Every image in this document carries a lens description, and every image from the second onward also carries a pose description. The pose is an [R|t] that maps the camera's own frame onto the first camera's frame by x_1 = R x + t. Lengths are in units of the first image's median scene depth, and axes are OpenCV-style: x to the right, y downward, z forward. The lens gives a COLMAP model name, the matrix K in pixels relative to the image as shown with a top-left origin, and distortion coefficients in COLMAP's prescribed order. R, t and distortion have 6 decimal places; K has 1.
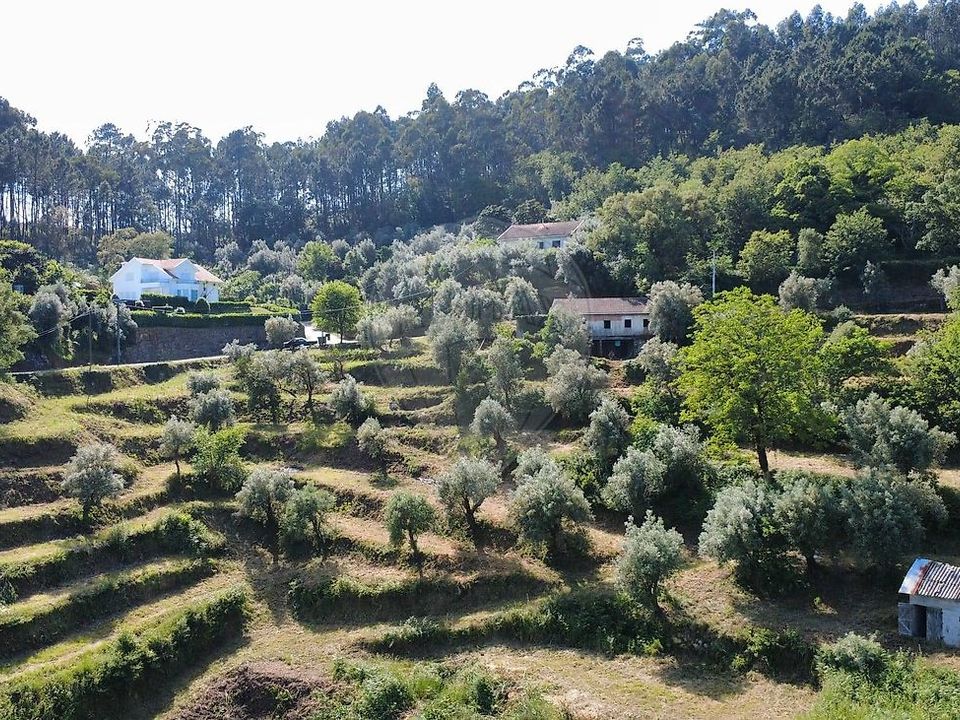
lens RADIAL K [[902.1, 0, 480.0], [0, 902.1, 360.0], [0, 0, 1]] dist [-0.006384, -0.047761]
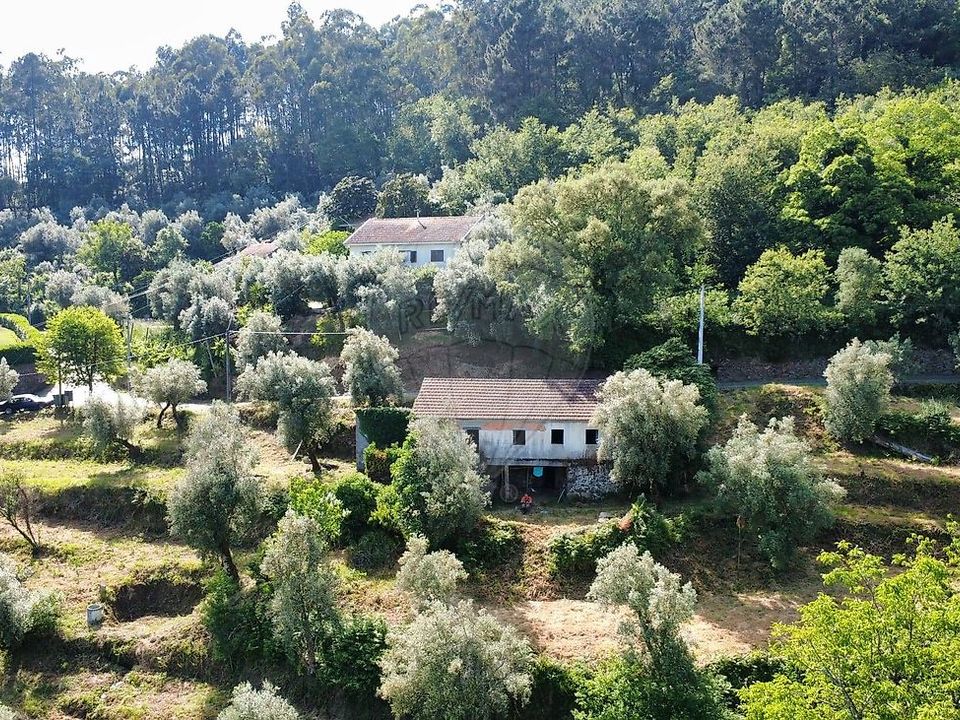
lens RADIAL K [[919.3, 0, 480.0], [0, 919.3, 360.0], [0, 0, 1]] dist [-0.005731, -0.009757]
pose [[0.994819, 0.001601, 0.101654, 0.041339], [-0.007656, 0.998217, 0.059203, -0.078562], [-0.101378, -0.059675, 0.993057, 0.307798]]
